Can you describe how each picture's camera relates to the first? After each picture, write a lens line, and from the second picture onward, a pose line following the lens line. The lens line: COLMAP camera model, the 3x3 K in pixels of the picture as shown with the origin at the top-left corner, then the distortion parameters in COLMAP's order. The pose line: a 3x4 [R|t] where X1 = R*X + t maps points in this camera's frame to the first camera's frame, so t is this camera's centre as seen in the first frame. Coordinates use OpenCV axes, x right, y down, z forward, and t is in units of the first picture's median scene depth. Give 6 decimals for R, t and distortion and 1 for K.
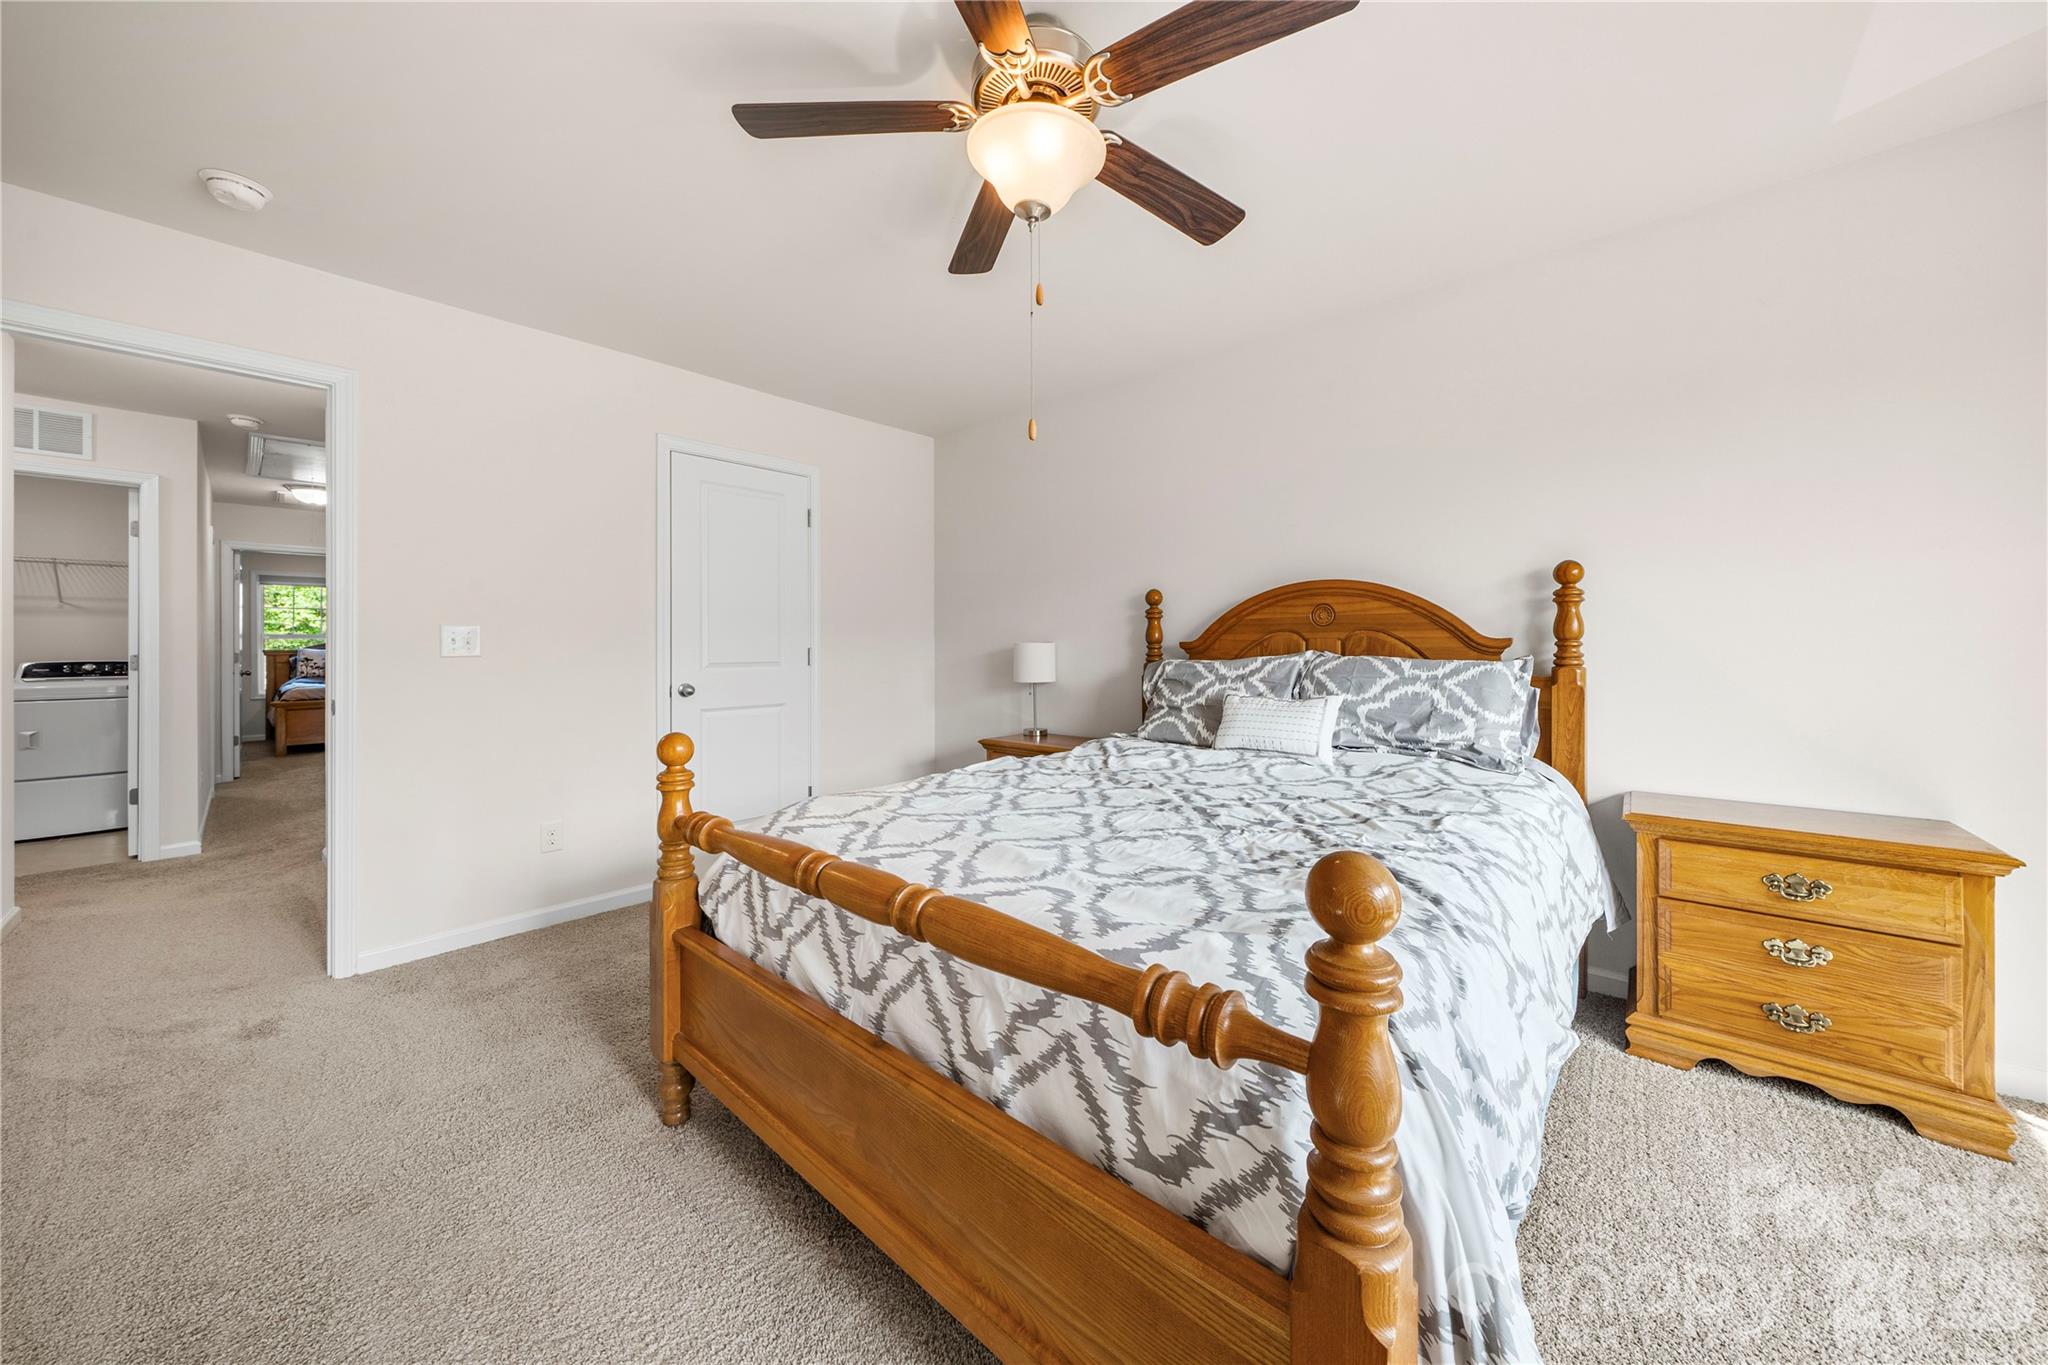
lens RADIAL K [[701.1, 0, 1013.2], [0, 701.1, 664.4], [0, 0, 1]] dist [-0.005032, 0.000062]
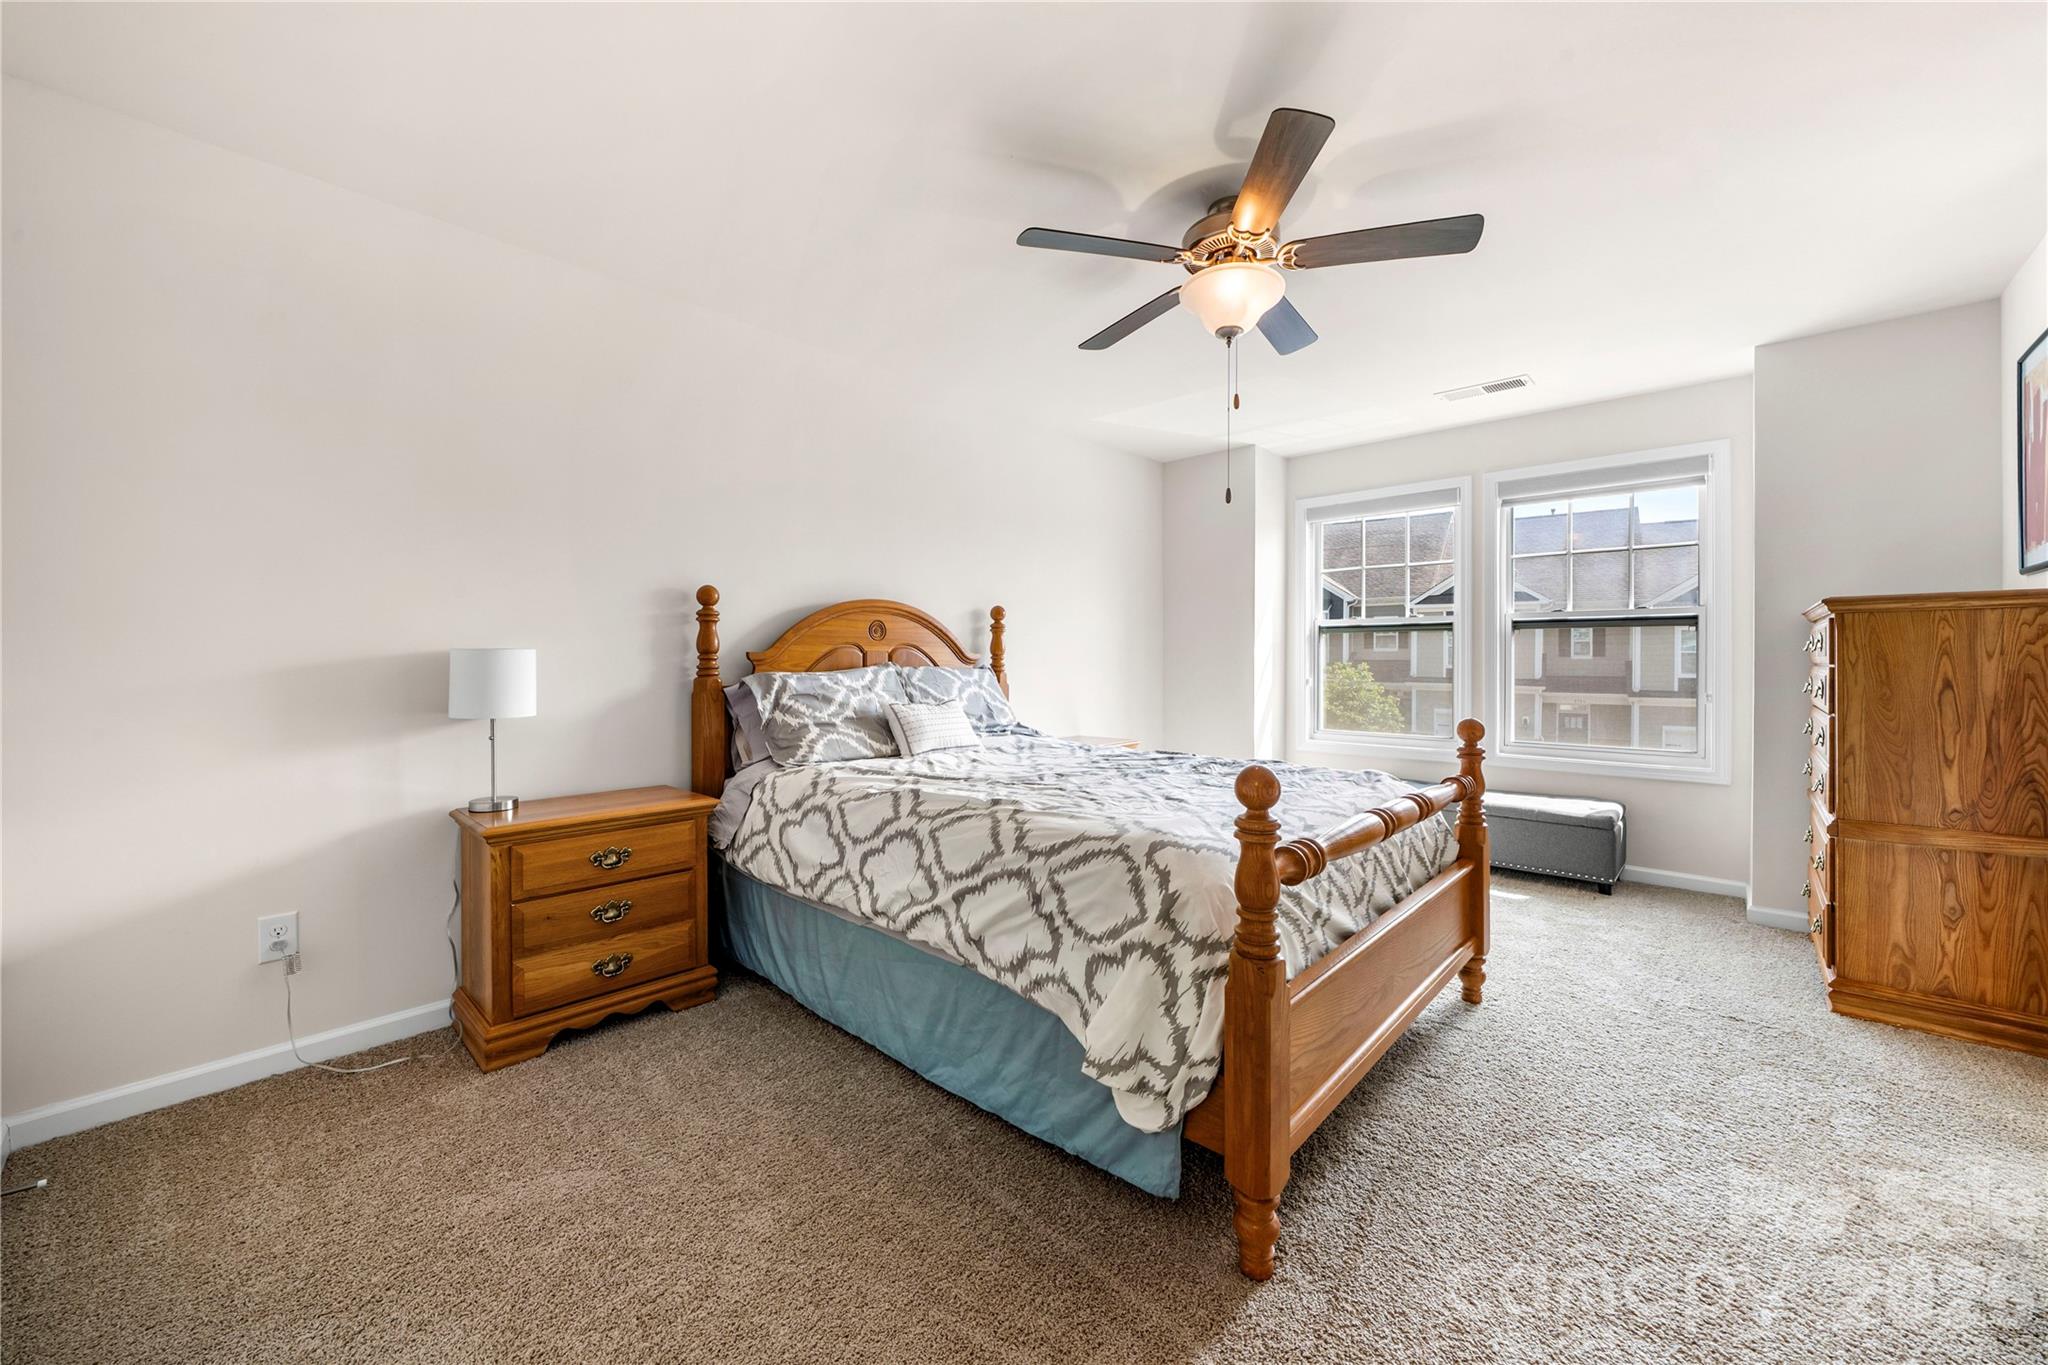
lens RADIAL K [[759.8, 0, 1031.5], [0, 759.8, 662.2], [0, 0, 1]] dist [-0.002605, 0.000366]
pose [[0.010648, 0.000606, 0.999943, -1.165230], [0.022782, 0.999740, -0.000849, -0.018658], [-0.999684, 0.022790, 0.010632, 1.108904]]
